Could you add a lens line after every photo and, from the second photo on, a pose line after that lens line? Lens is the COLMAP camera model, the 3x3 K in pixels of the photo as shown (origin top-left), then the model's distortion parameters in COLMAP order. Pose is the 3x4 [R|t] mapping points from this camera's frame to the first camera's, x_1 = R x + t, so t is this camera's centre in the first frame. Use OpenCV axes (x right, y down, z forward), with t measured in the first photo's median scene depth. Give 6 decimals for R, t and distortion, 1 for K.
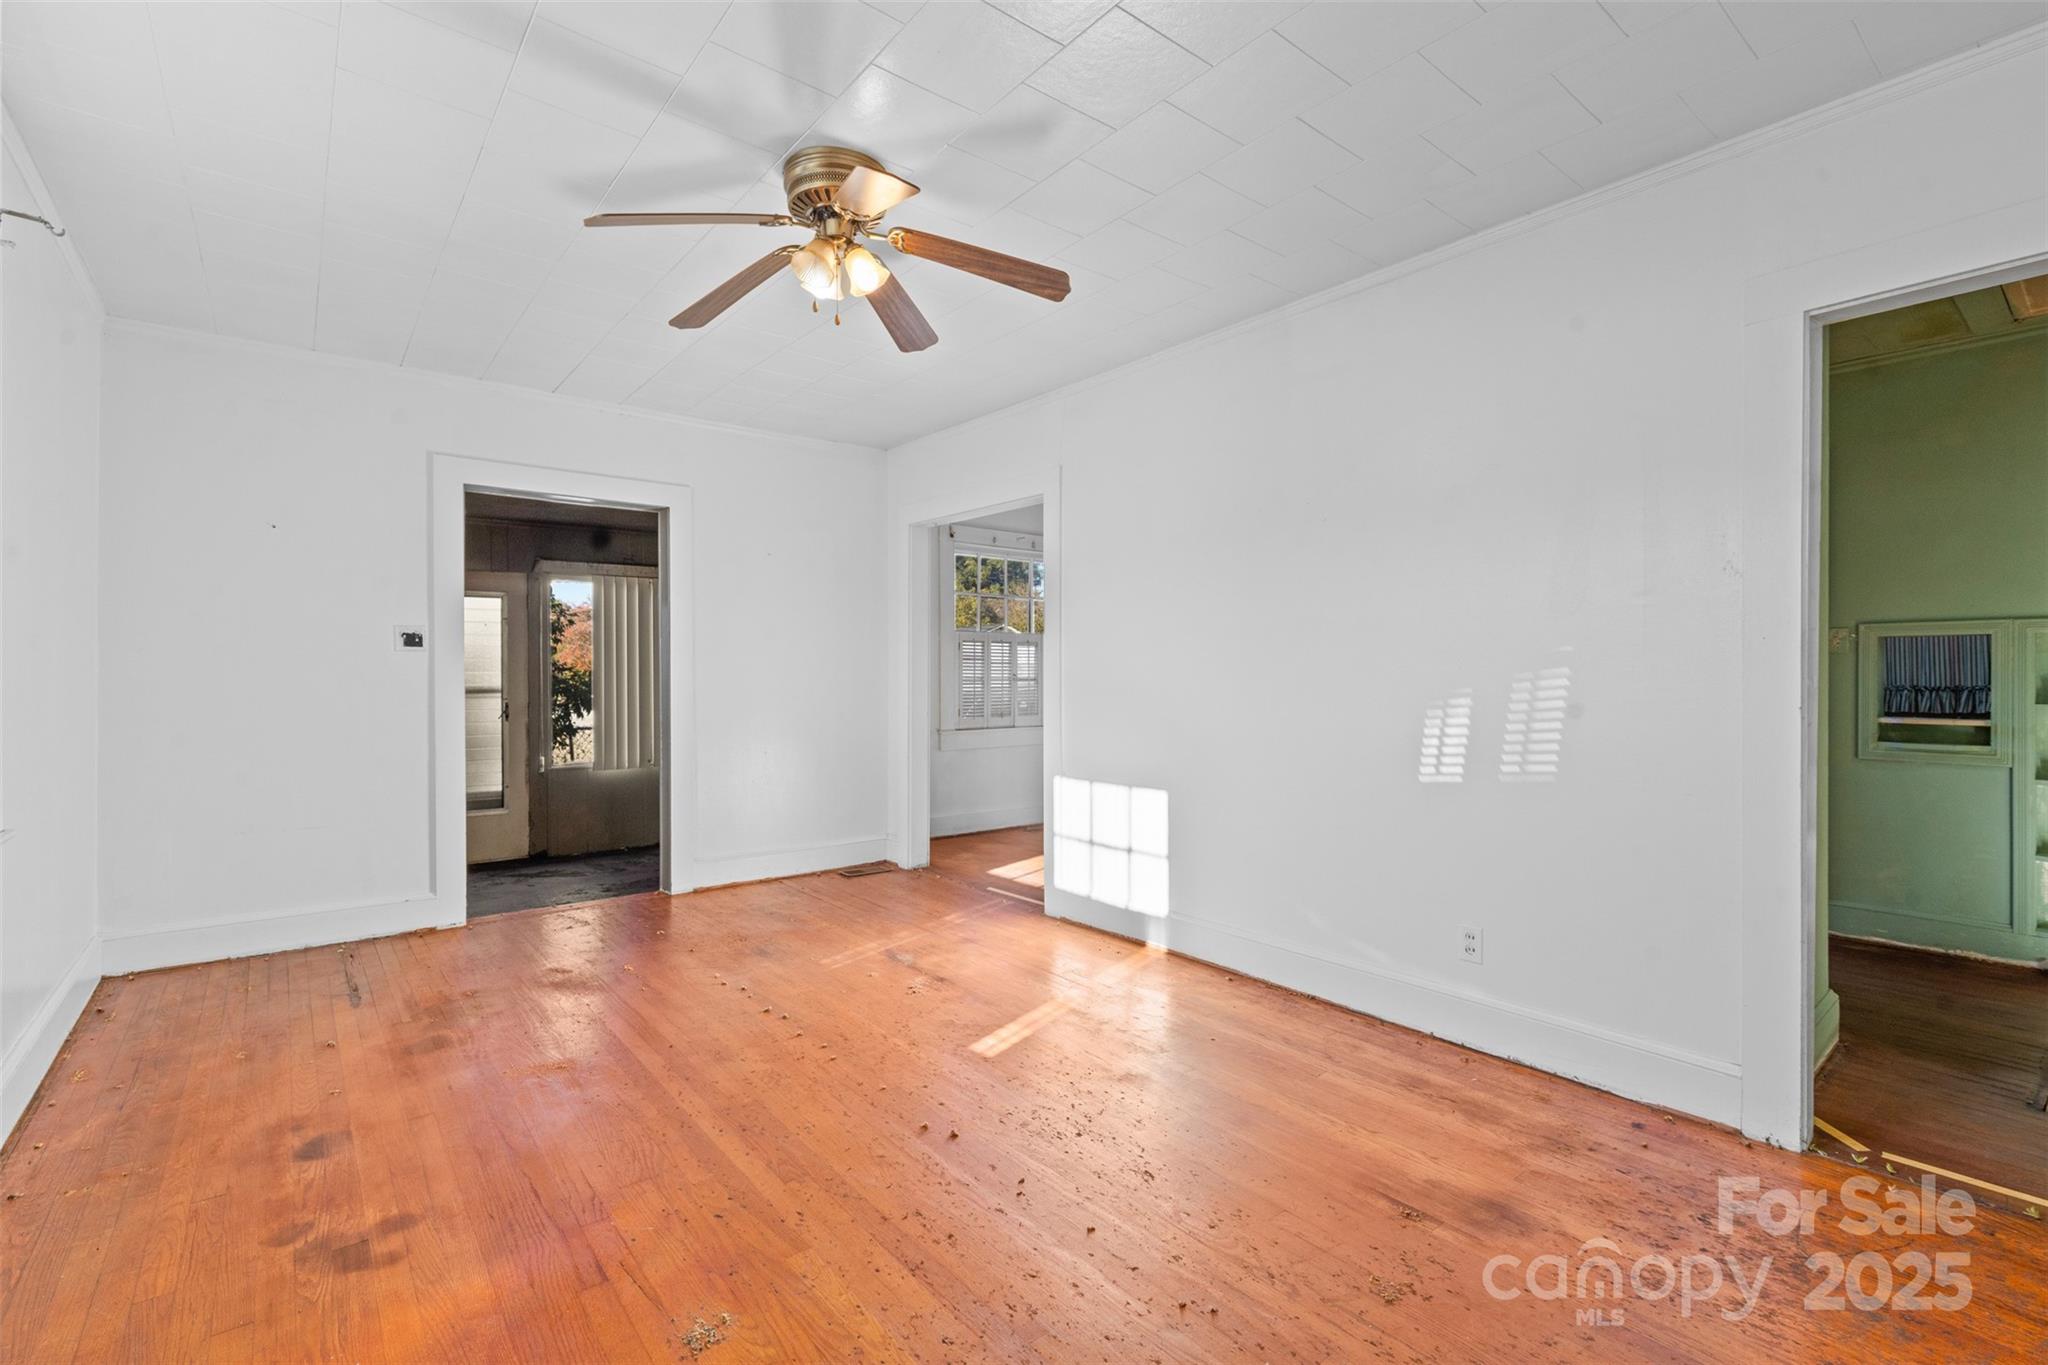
lens RADIAL K [[920.9, 0, 1026.6], [0, 920.9, 679.9], [0, 0, 1]] dist [0.001346, 0.000023]
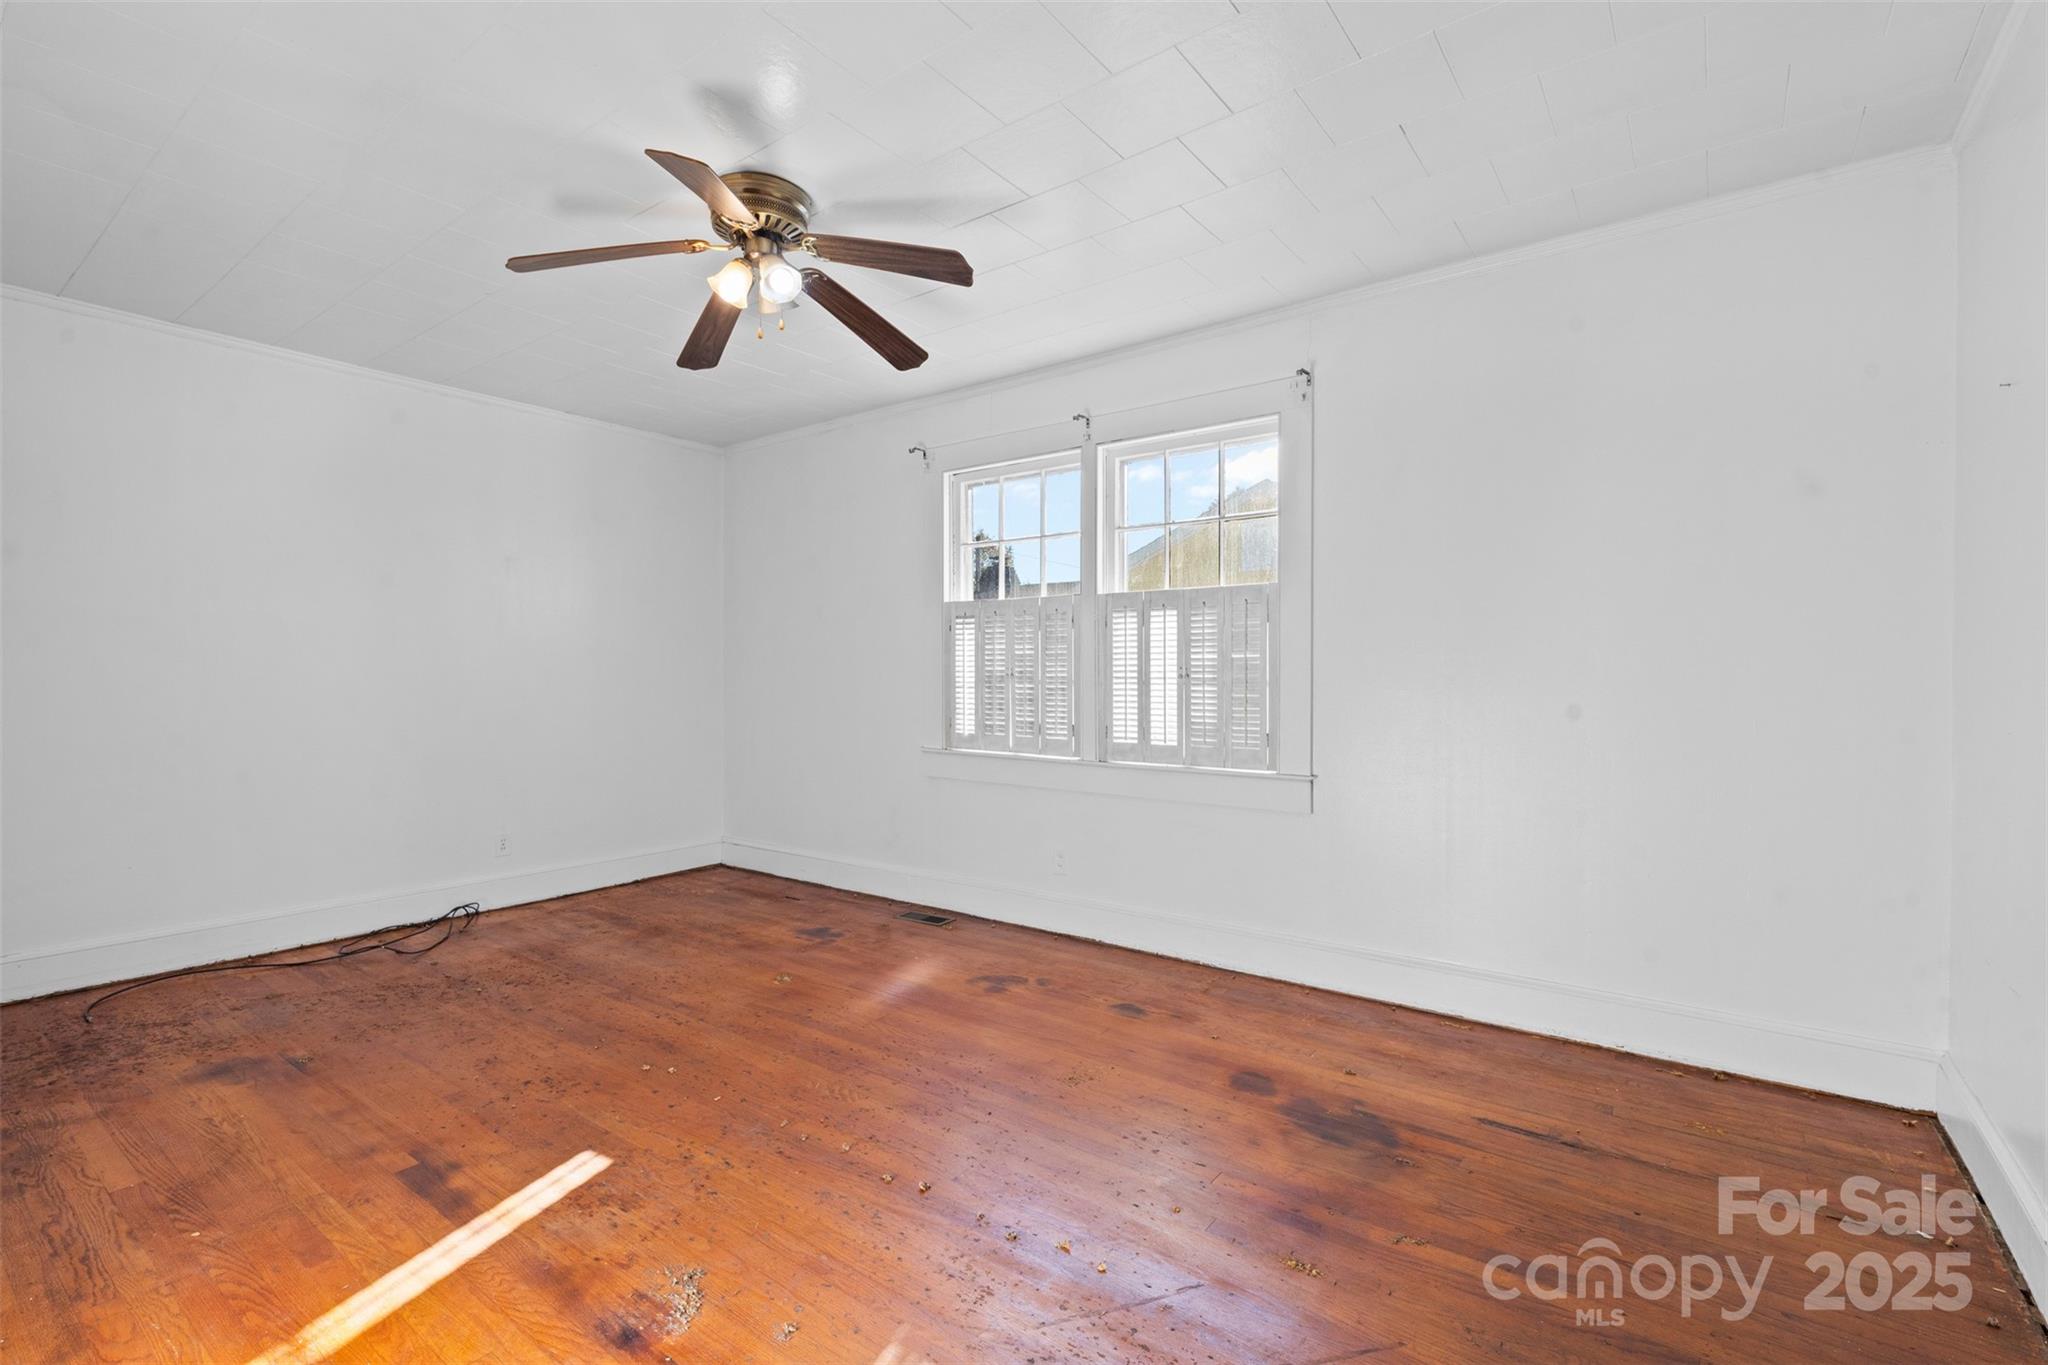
lens RADIAL K [[920.9, 0, 1026.6], [0, 920.9, 679.9], [0, 0, 1]] dist [0.001346, 0.000023]
pose [[-0.970447, -0.002651, -0.241301, -0.256037], [-0.003642, 0.999987, 0.003661, -0.003820], [0.241288, 0.004431, -0.970443, 2.195210]]
